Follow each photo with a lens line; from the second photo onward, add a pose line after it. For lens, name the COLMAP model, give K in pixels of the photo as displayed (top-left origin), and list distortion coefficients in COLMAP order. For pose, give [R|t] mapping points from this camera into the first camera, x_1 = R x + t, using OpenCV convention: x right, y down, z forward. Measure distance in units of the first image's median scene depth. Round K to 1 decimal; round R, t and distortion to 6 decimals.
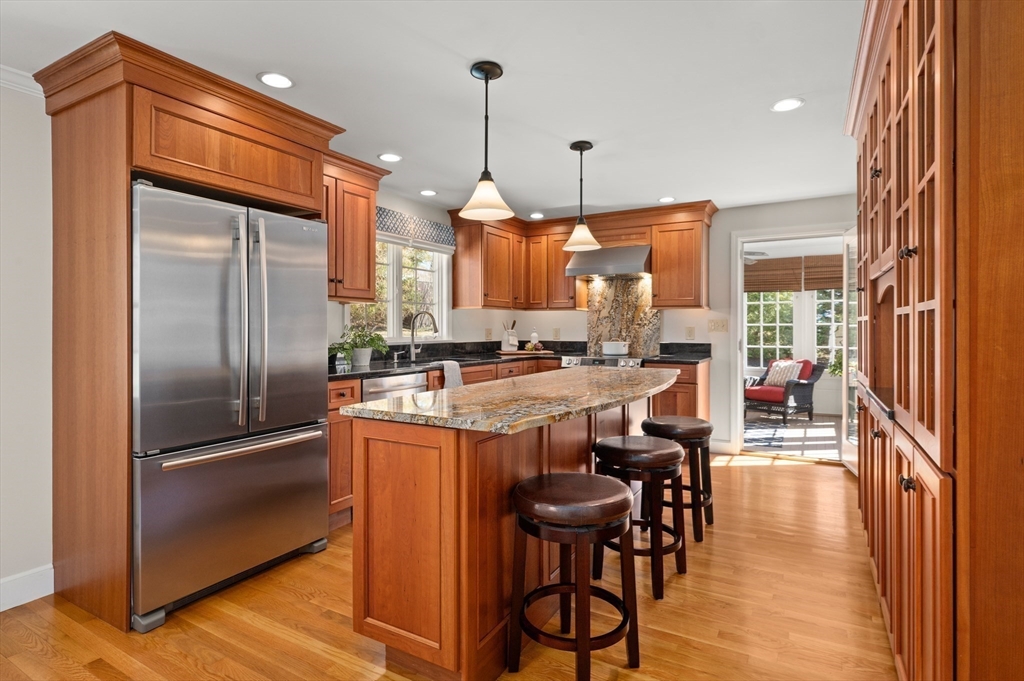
lens RADIAL K [[516.6, 0, 513.6], [0, 516.6, 328.6], [0, 0, 1]] dist [-0.002786, -0.000423]
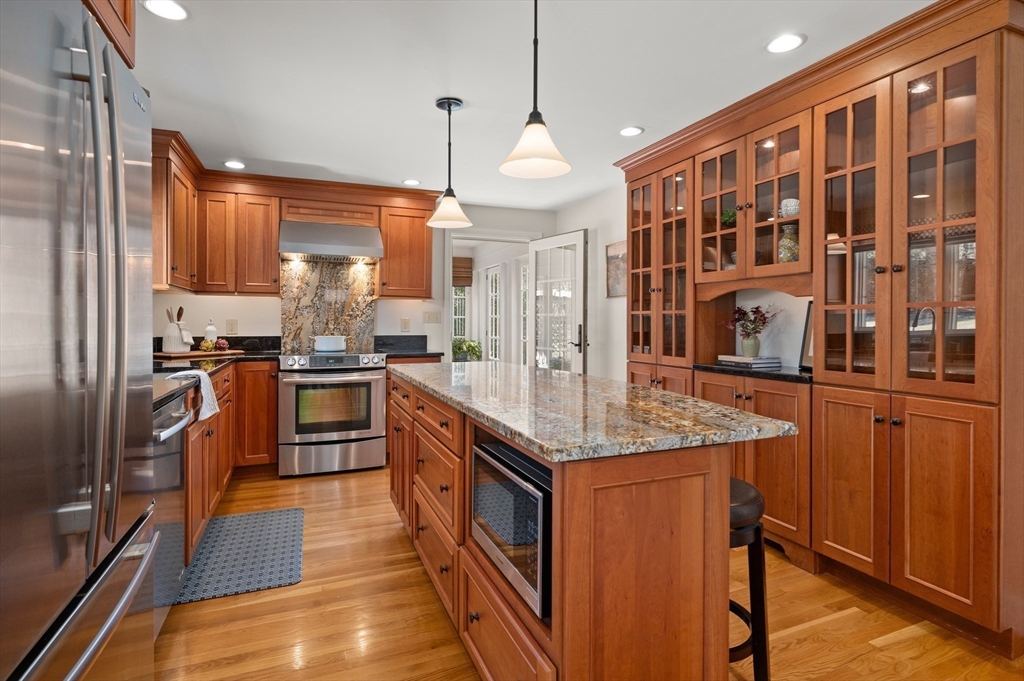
lens RADIAL K [[522.8, 0, 514.1], [0, 522.8, 322.7], [0, 0, 1]] dist [0.000913, 0.000007]
pose [[0.611583, -0.001789, 0.791178, -0.297799], [-0.000612, 0.999996, 0.002733, 0.001685], [-0.791180, -0.002156, 0.611580, 0.239085]]
